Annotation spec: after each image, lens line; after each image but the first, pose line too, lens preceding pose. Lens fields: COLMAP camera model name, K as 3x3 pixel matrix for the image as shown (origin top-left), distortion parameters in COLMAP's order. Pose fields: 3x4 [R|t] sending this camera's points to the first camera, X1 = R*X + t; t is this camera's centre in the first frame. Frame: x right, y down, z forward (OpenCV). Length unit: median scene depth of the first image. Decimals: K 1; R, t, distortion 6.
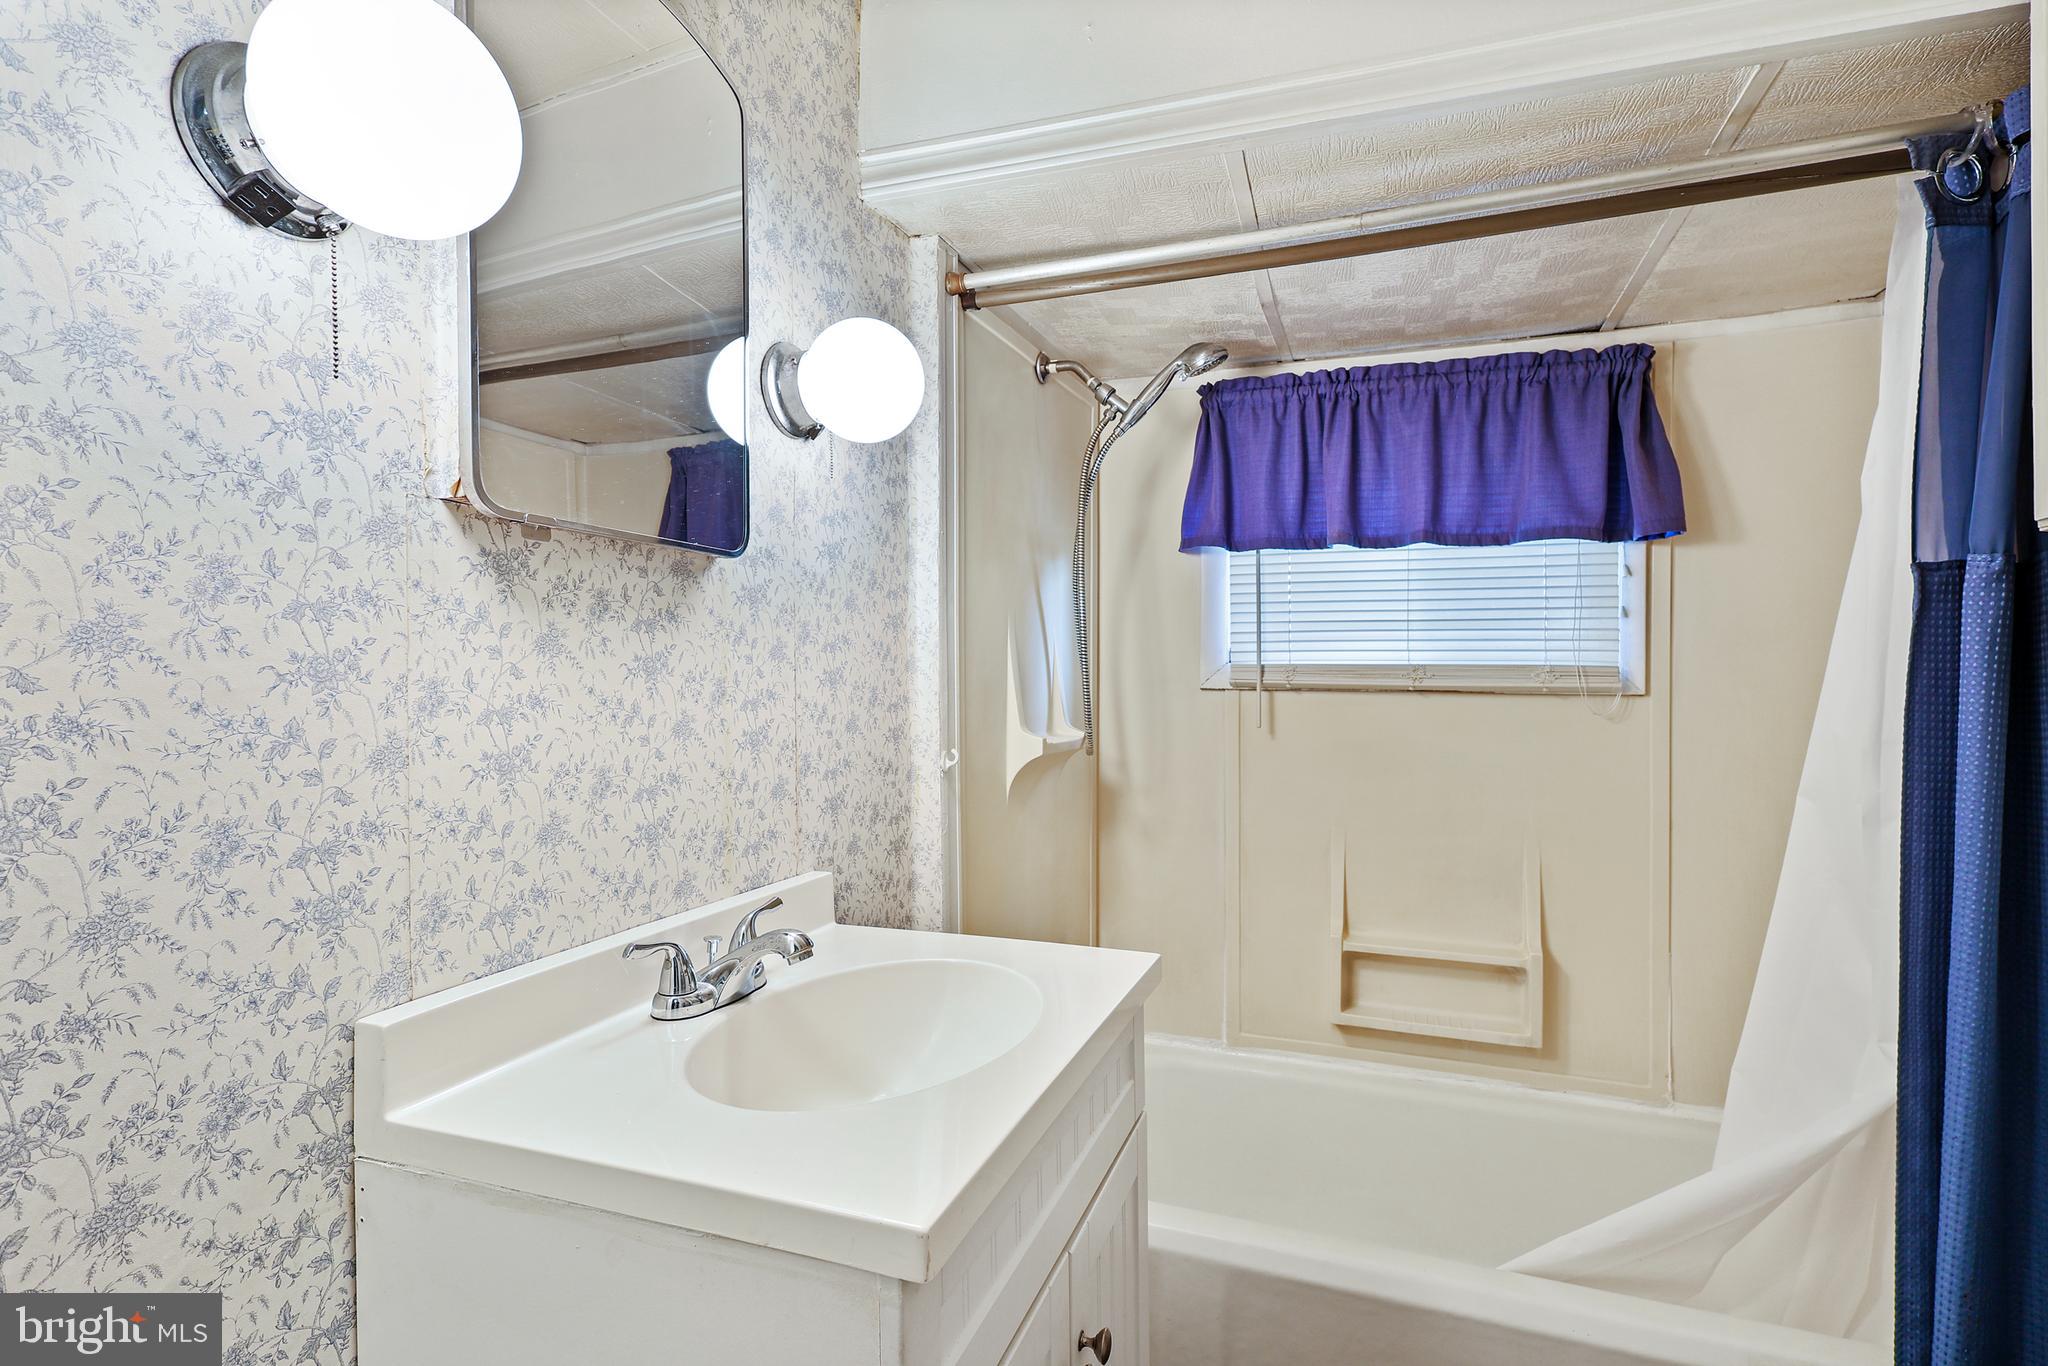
lens RADIAL K [[955.7, 0, 1031.3], [0, 955.7, 685.6], [0, 0, 1]] dist [-0.003180, -0.000226]
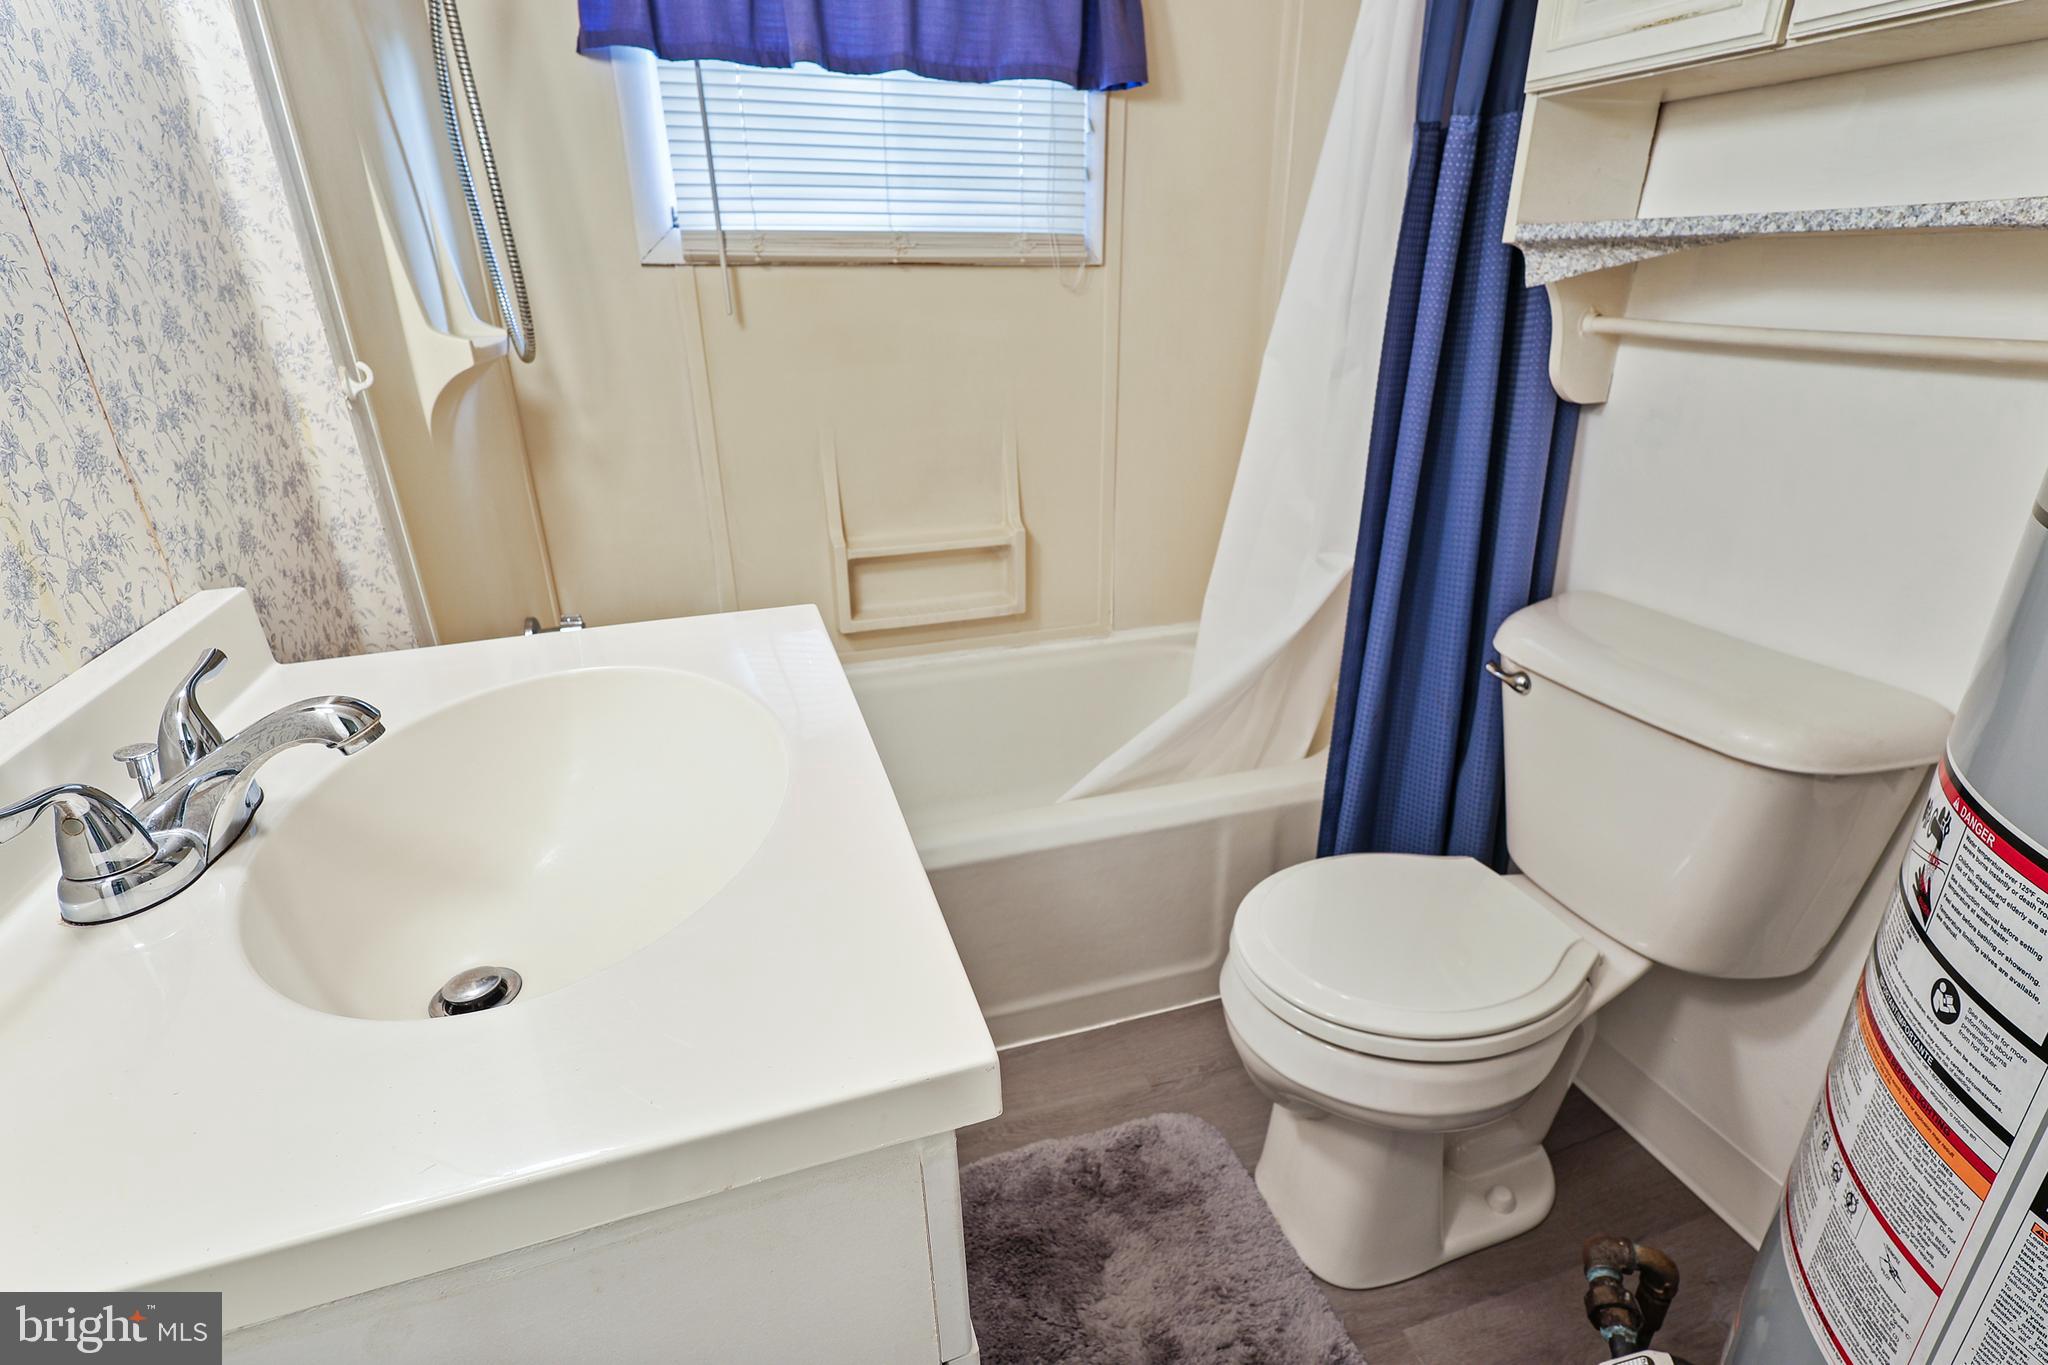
lens RADIAL K [[962.9, 0, 1024.0], [0, 962.9, 682.5], [0, 0, 1]] dist [-0.002370, 0.000578]
pose [[0.784565, -0.253259, 0.565966, -0.122574], [0.012400, 0.919006, 0.394049, 0.012819], [-0.619923, -0.302139, 0.724160, 0.163718]]
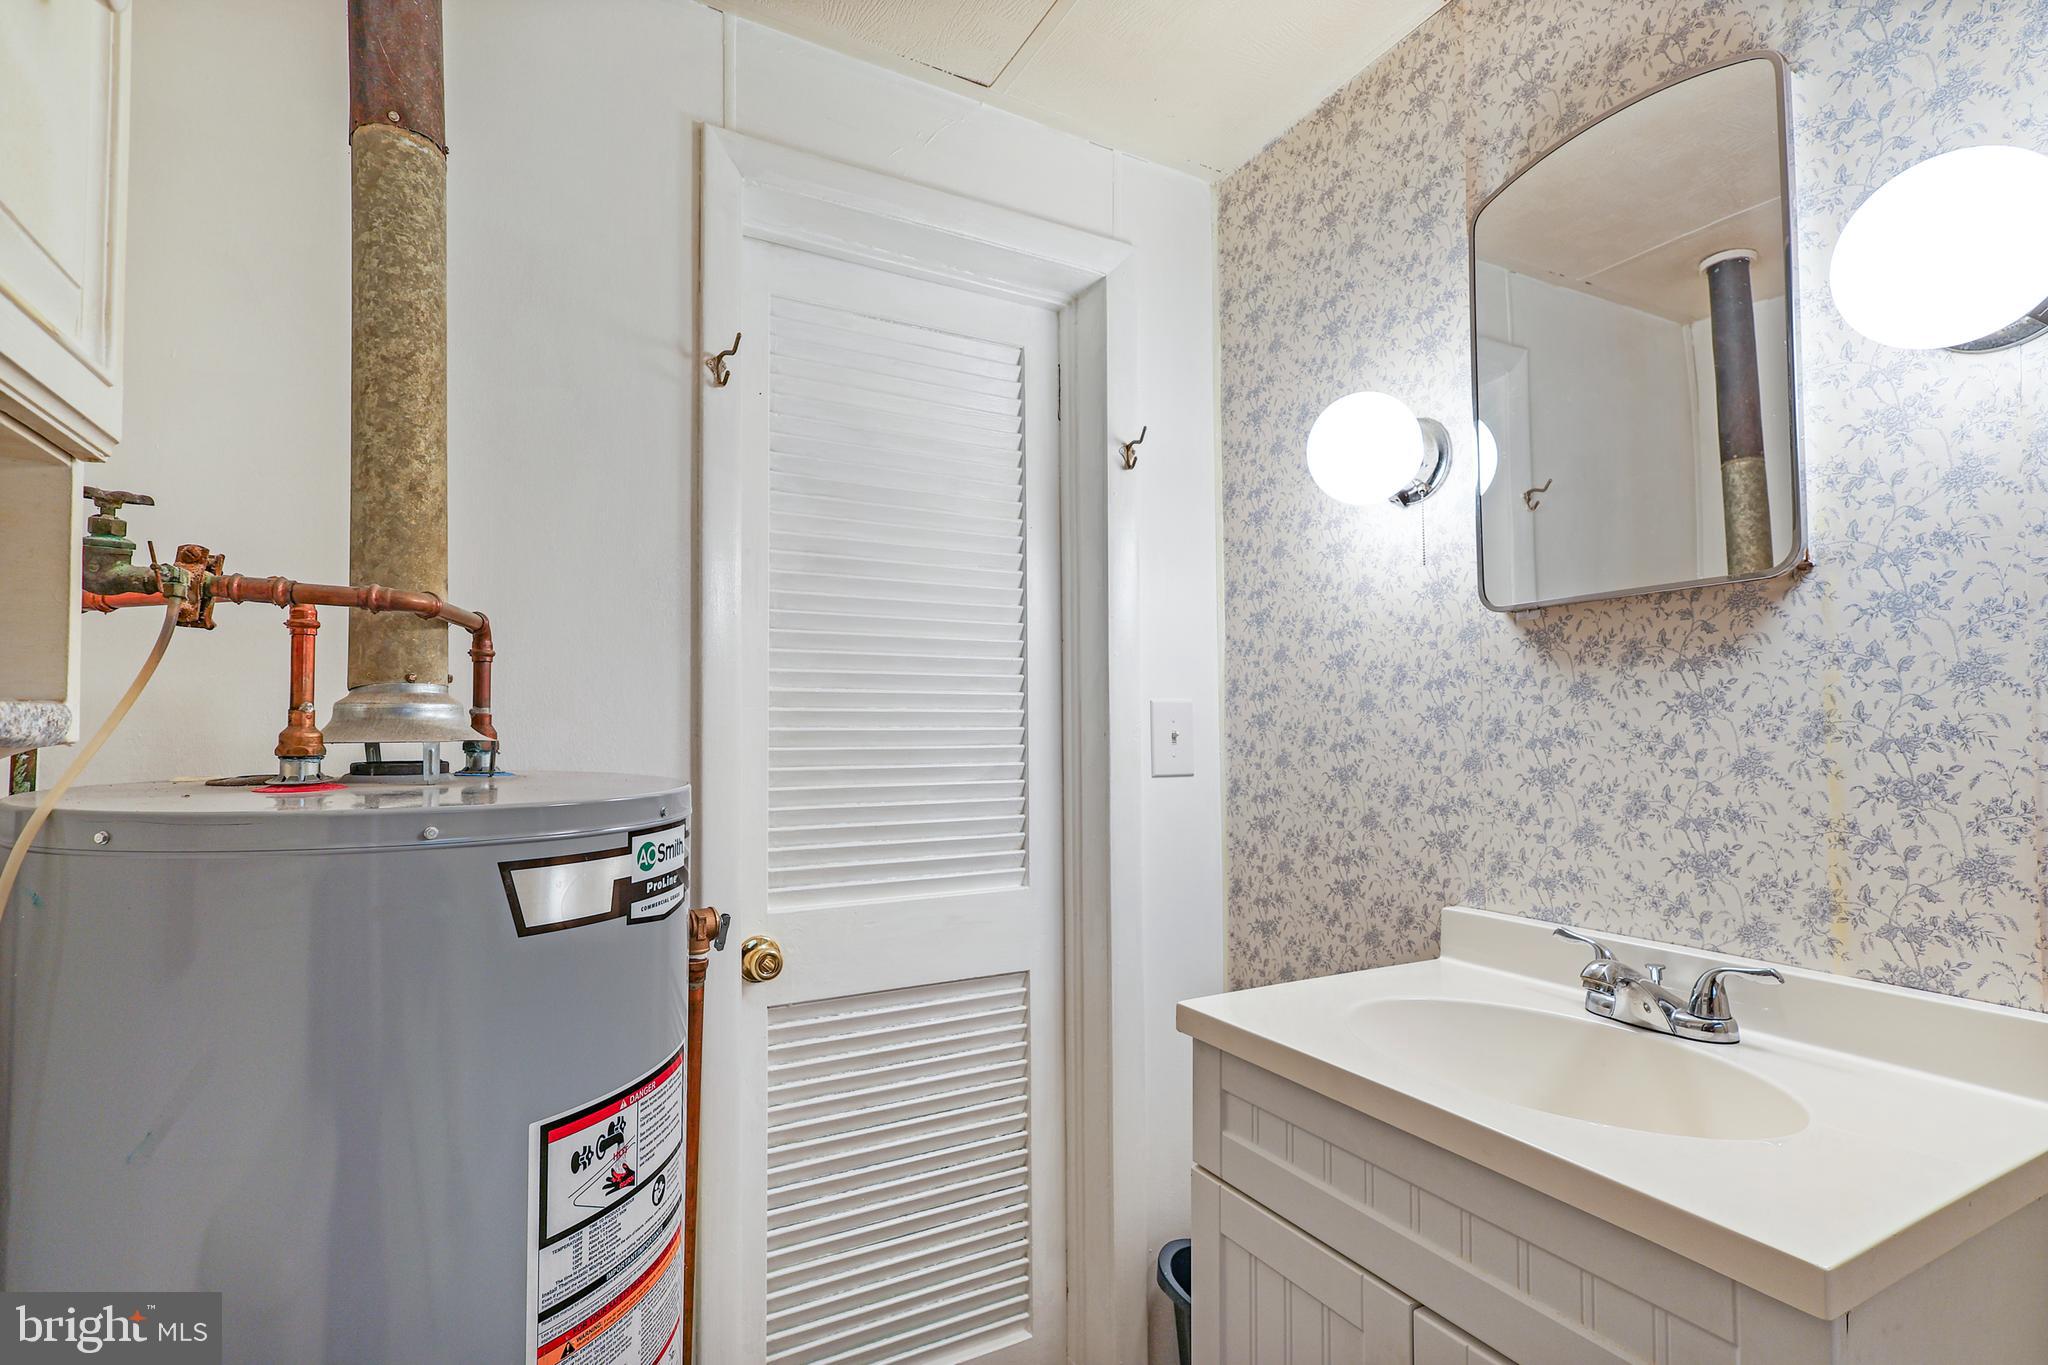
lens RADIAL K [[972.7, 0, 1026.6], [0, 972.7, 698.0], [0, 0, 1]] dist [-0.001557, 0.000270]
pose [[-0.659999, -0.012438, -0.751163, 0.467829], [0.010443, 0.999614, -0.025727, -0.002863], [0.751194, -0.024824, -0.659615, 0.611063]]
